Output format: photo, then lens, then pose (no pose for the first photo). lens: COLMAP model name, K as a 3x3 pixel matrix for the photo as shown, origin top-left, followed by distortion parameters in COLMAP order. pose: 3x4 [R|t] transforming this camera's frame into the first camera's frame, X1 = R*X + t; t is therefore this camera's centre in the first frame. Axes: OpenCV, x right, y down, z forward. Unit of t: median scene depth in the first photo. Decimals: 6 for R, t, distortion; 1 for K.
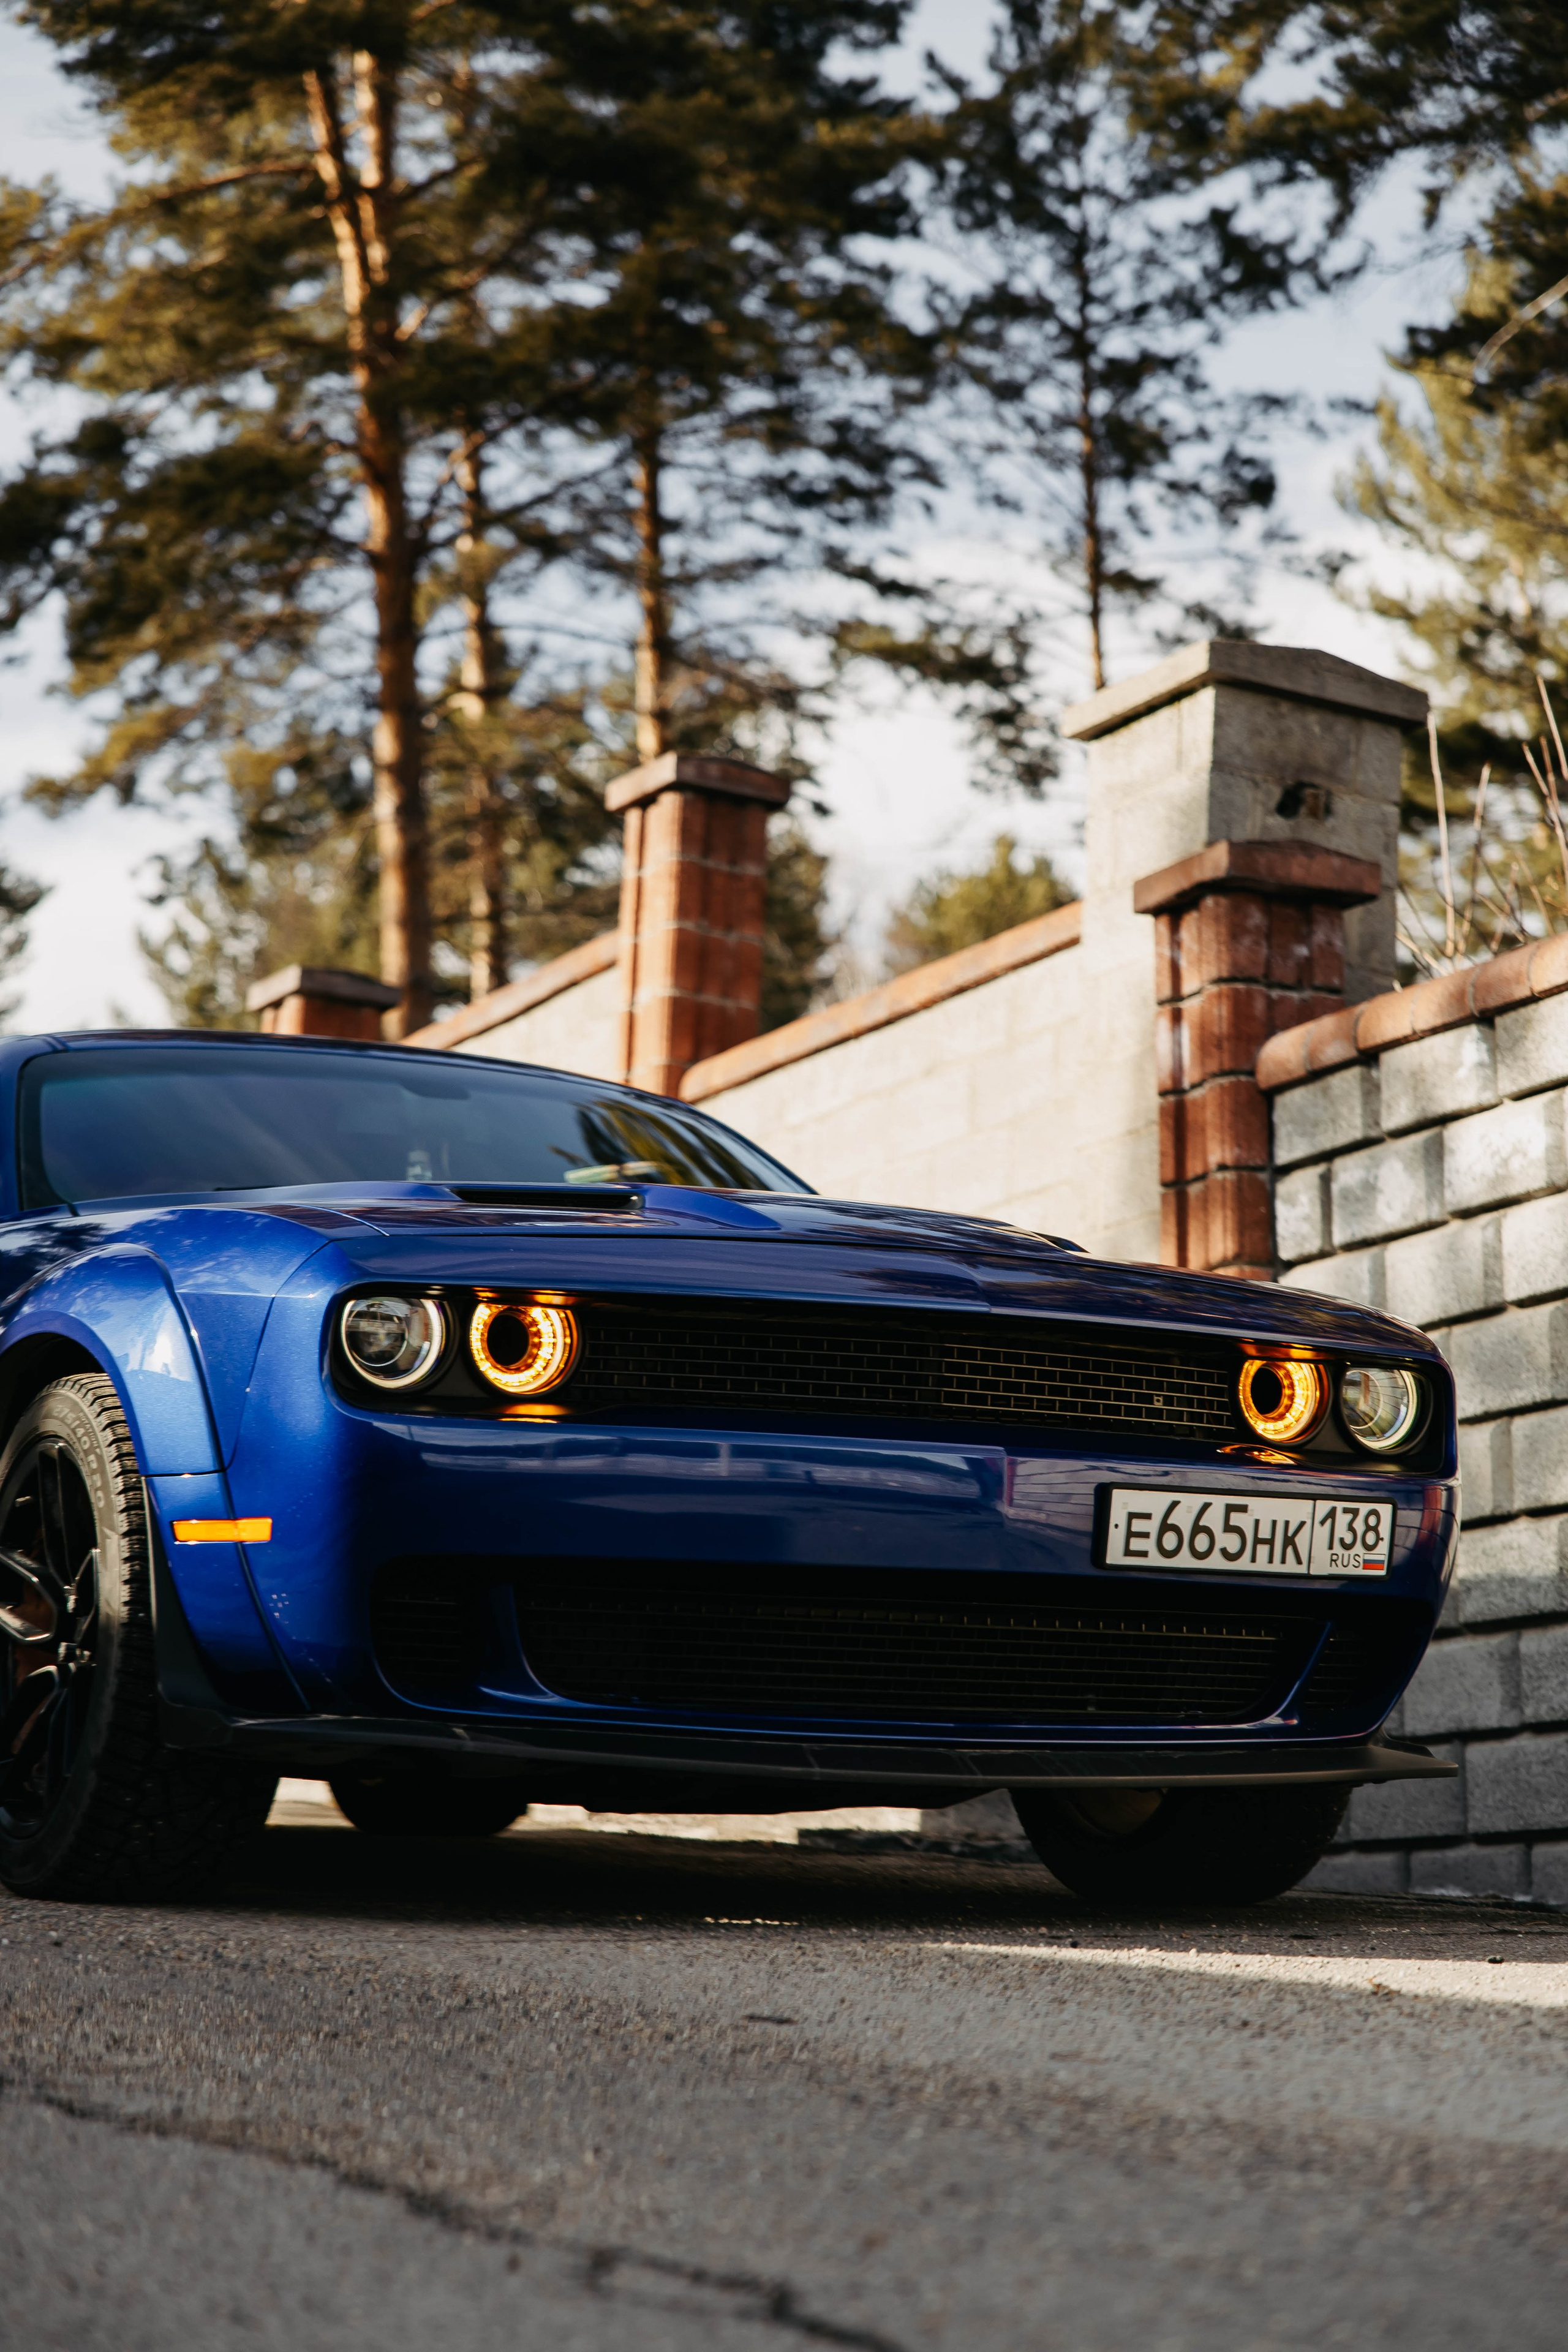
lens RADIAL K [[4530.5, 0, 832.2], [0, 4530.5, 1317.0], [0, 0, 1]] dist [0.061365, 0.230747]
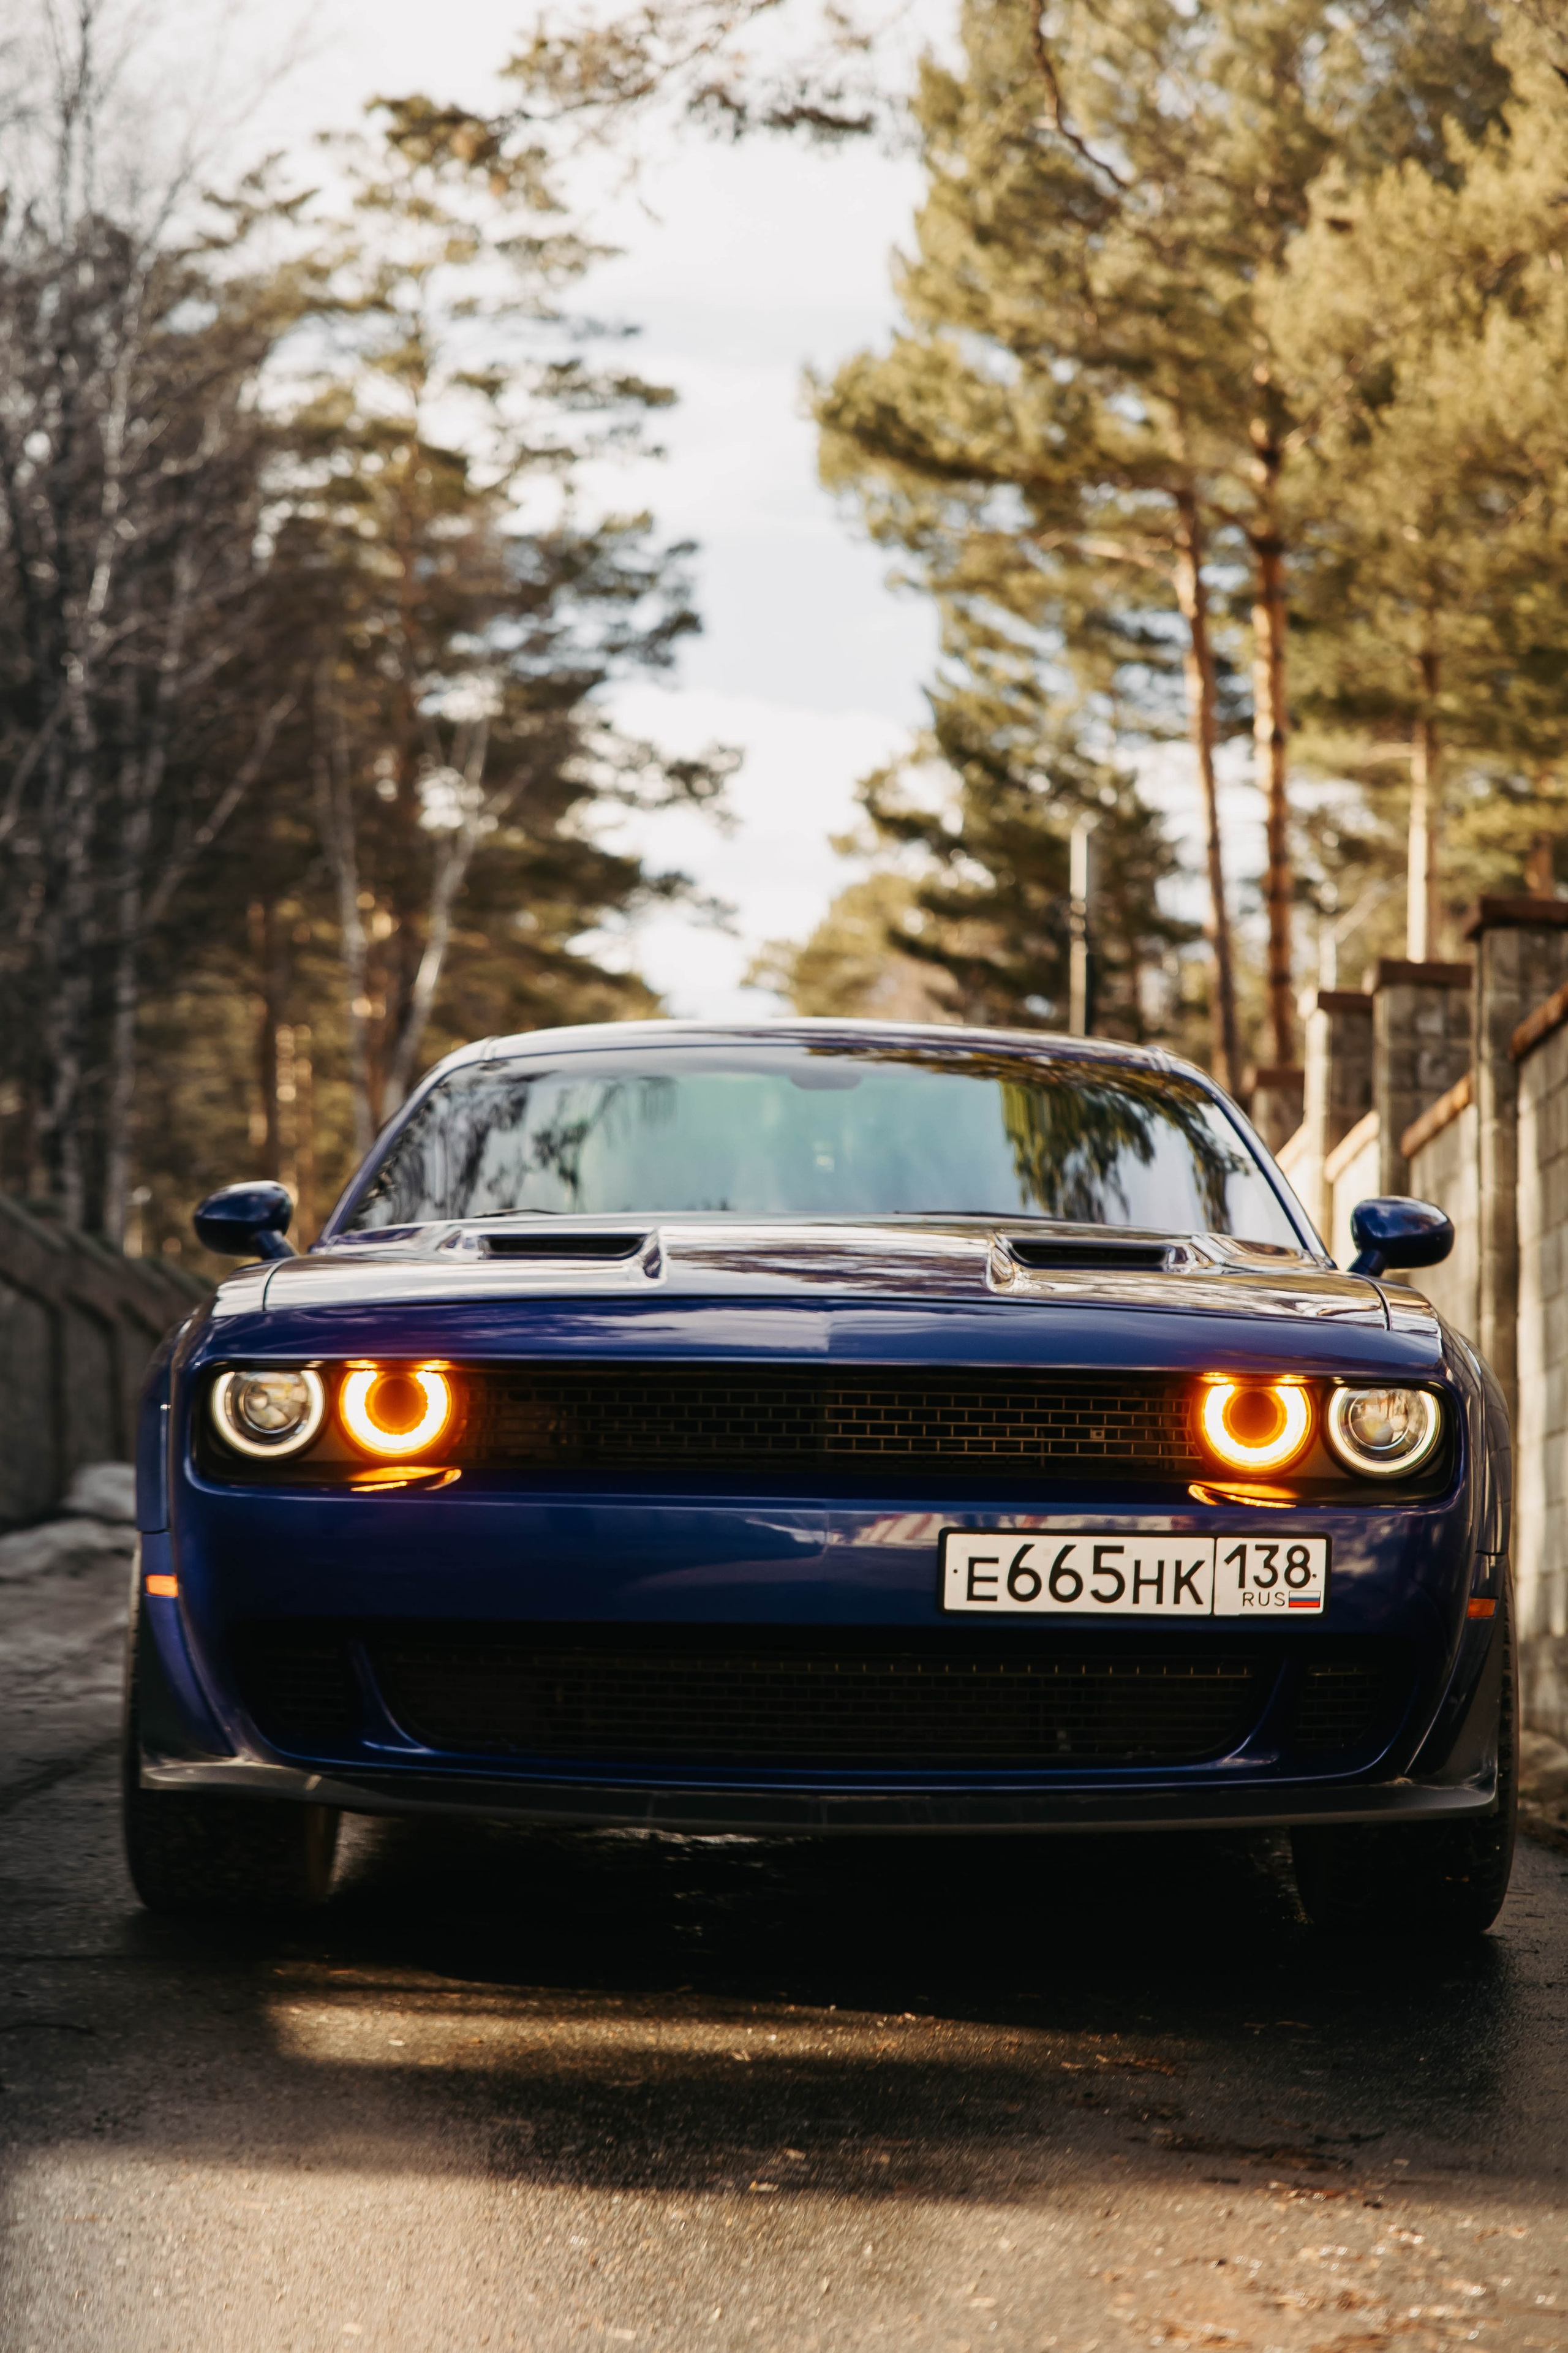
lens RADIAL K [[4532.0, 0, 832.2], [0, 4532.0, 1317.6], [0, 0, 1]] dist [0.061365, 0.230747]
pose [[0.888813, -0.024548, -0.457612, 0.342961], [0.039824, 0.998924, 0.023764, -0.023663], [0.456536, -0.039346, 0.888834, 0.073701]]
